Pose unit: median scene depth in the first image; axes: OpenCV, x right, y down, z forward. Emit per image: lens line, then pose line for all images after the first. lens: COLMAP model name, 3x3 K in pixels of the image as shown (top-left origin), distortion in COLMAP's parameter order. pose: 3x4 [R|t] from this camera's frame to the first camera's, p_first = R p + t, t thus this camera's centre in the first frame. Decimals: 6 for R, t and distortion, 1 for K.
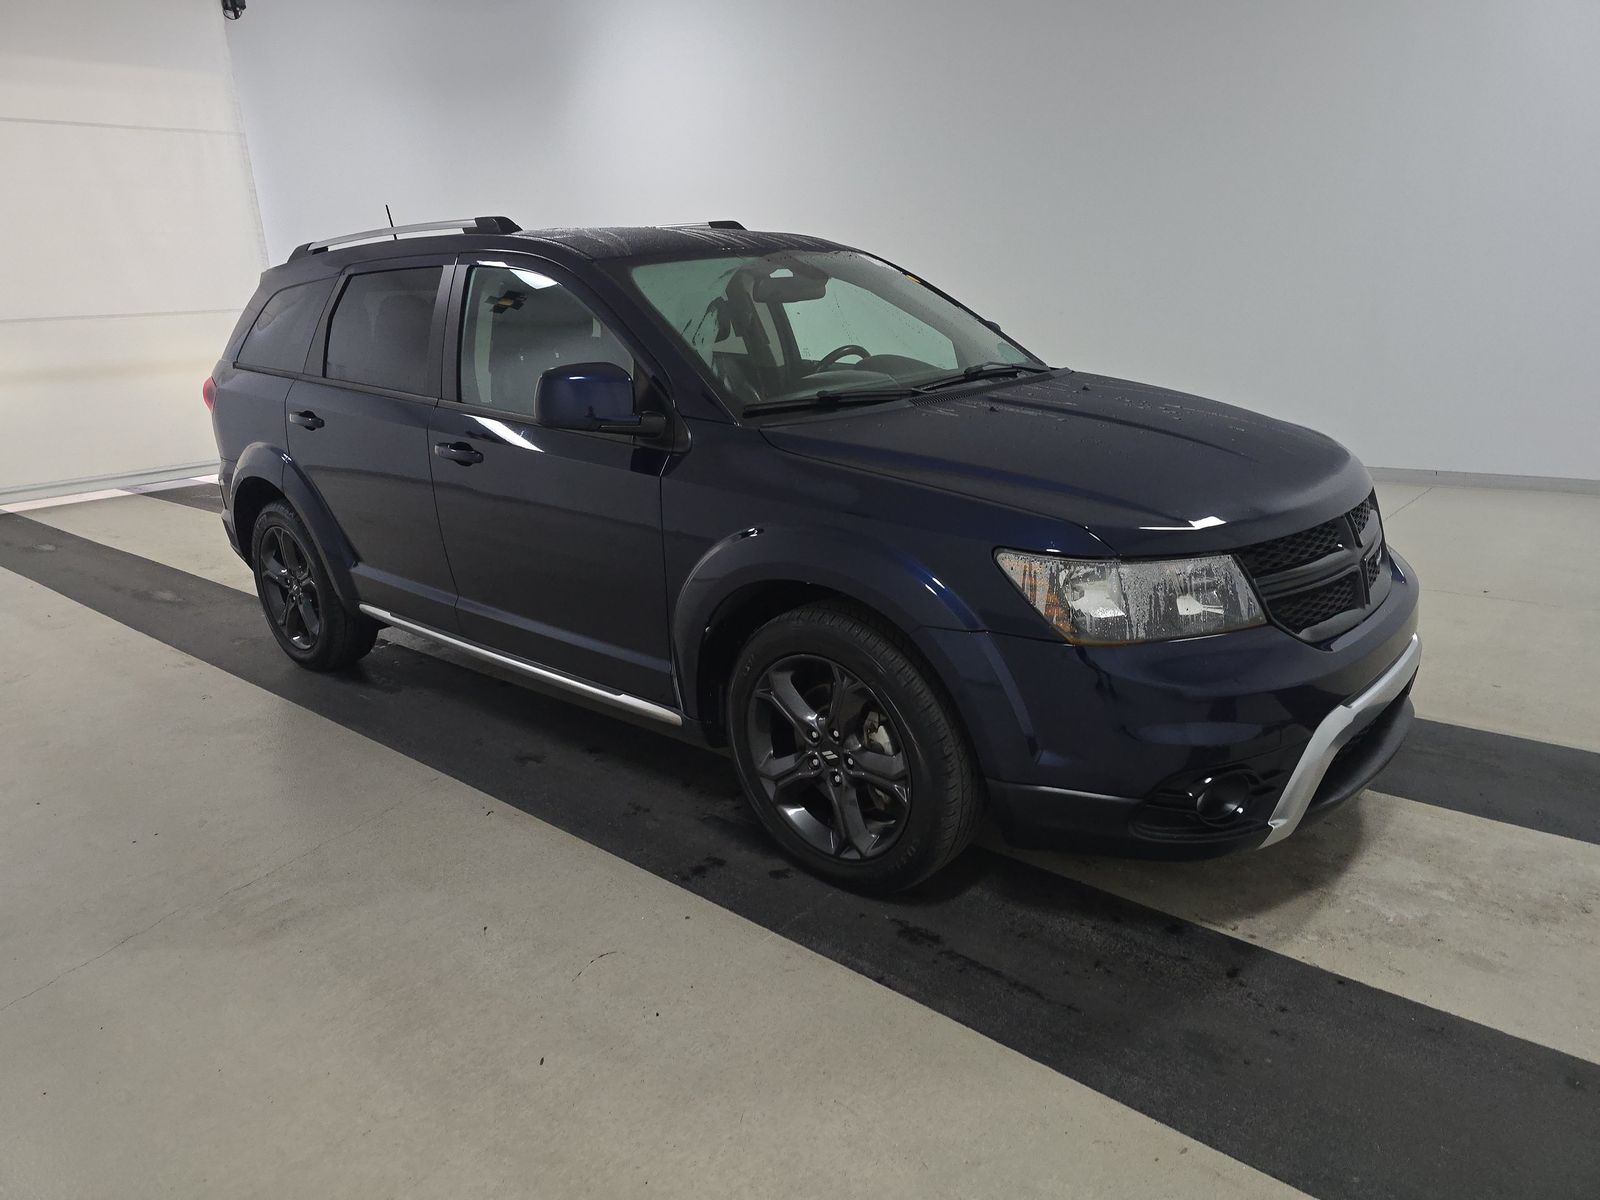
lens RADIAL K [[1092.7, 0, 800.0], [0, 1092.7, 600.0], [0, 0, 1]] dist [0.043531, -0.048421]
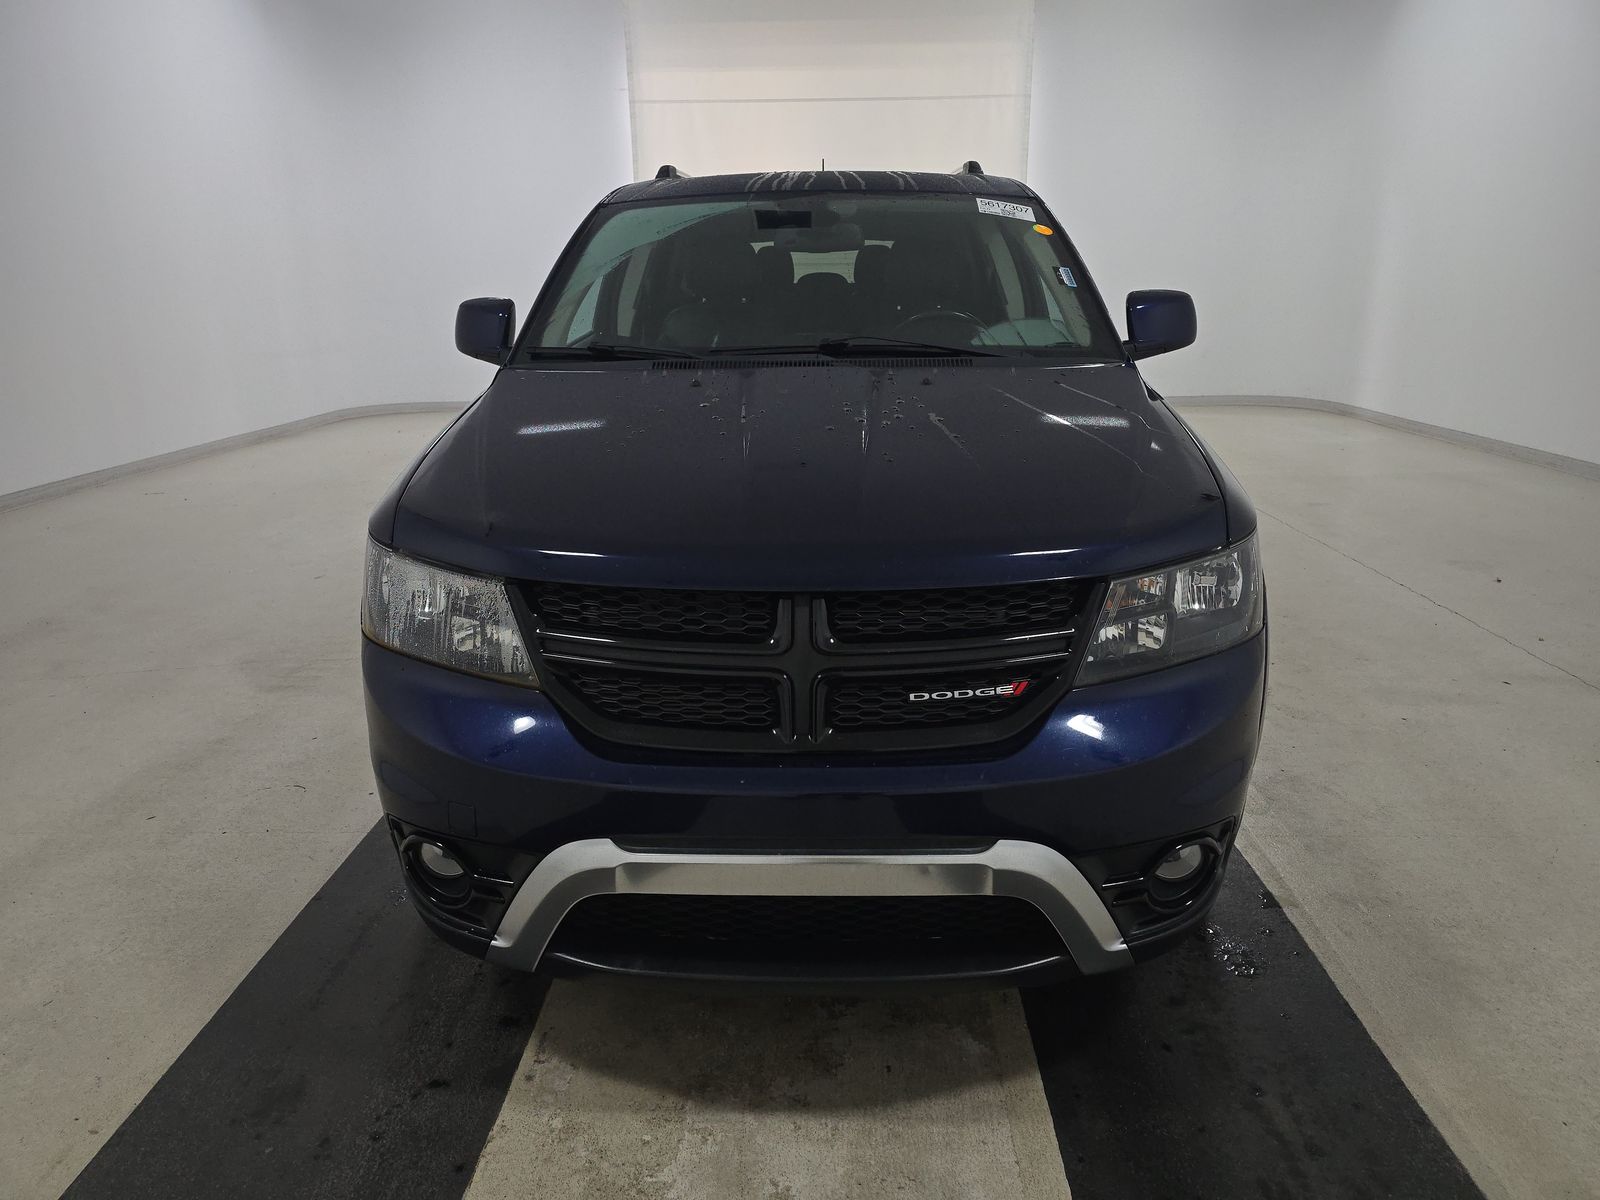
lens RADIAL K [[1092.7, 0, 800.0], [0, 1092.7, 600.0], [0, 0, 1]] dist [0.043531, -0.048421]
pose [[0.633587, 0.258532, -0.729198, 0.989036], [-0.232825, 0.962539, 0.138964, -0.168880], [0.737808, 0.081729, 0.670045, 0.577965]]
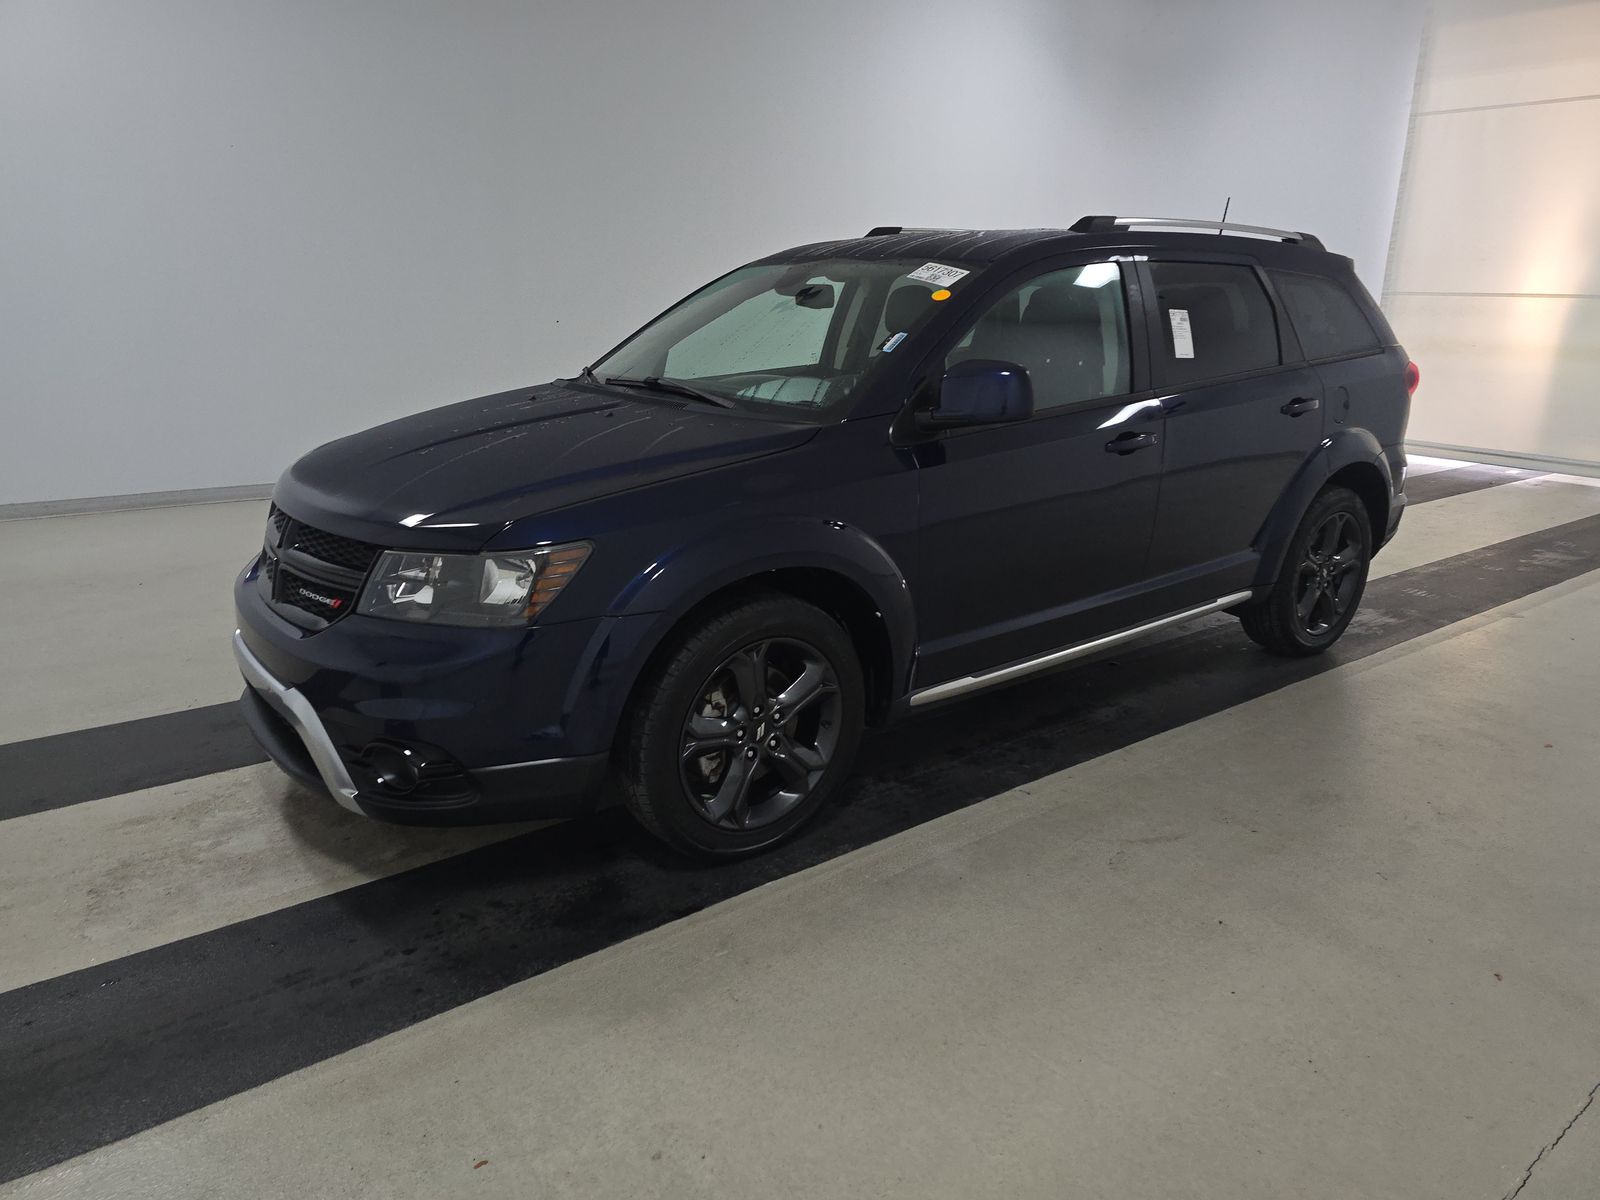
lens RADIAL K [[1092.7, 0, 800.0], [0, 1092.7, 600.0], [0, 0, 1]] dist [0.043531, -0.048421]
pose [[-0.198098, 0.316090, -0.927817, 1.478255], [-0.280035, 0.888871, 0.362613, -0.559245], [0.939328, 0.331654, -0.087567, 1.638862]]
